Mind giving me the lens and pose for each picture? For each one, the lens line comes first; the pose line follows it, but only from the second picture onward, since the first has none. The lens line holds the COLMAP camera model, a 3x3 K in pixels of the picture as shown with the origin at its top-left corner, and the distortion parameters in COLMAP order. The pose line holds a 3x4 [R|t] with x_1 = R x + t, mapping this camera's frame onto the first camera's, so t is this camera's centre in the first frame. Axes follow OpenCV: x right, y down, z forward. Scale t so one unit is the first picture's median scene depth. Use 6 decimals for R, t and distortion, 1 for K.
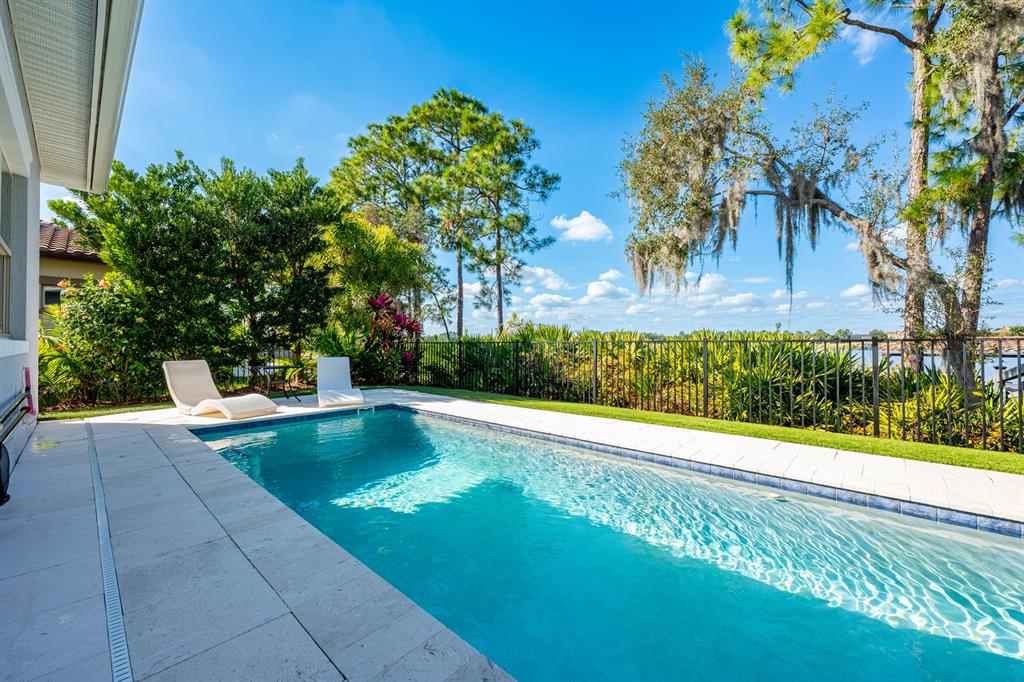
lens RADIAL K [[402.2, 0, 512.0], [0, 402.2, 341.0], [0, 0, 1]] dist [-0.000056, 0.000284]
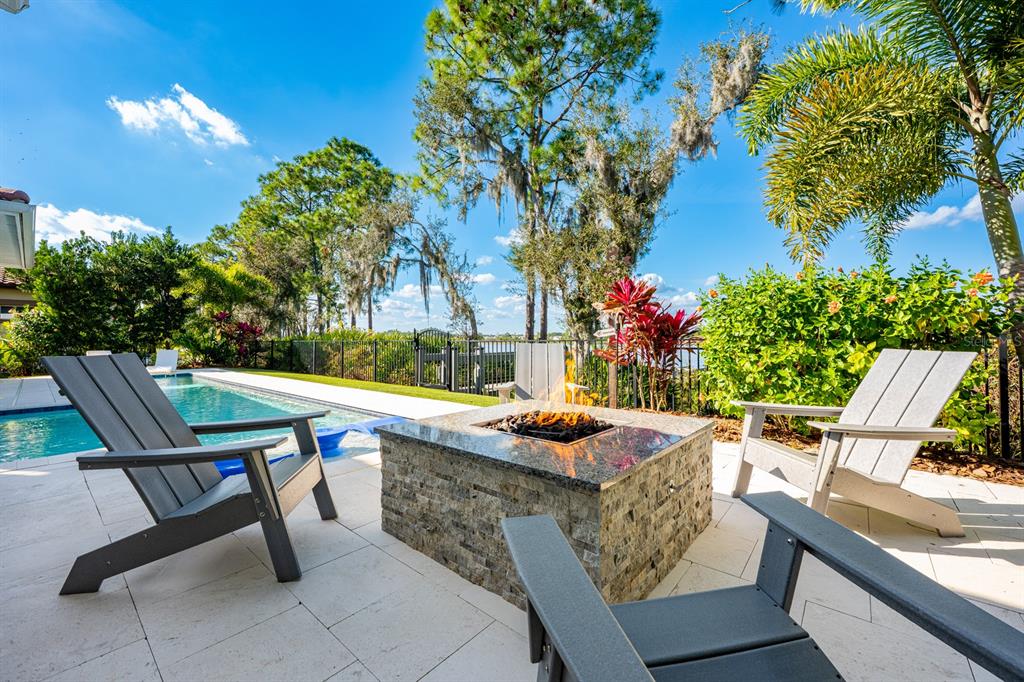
lens RADIAL K [[402.2, 0, 512.0], [0, 402.2, 341.0], [0, 0, 1]] dist [-0.000056, 0.000284]
pose [[0.998901, -0.002315, 0.046812, 0.954835], [0.001908, 0.999960, 0.008752, -0.012016], [-0.046830, -0.008653, 0.998865, -0.835026]]
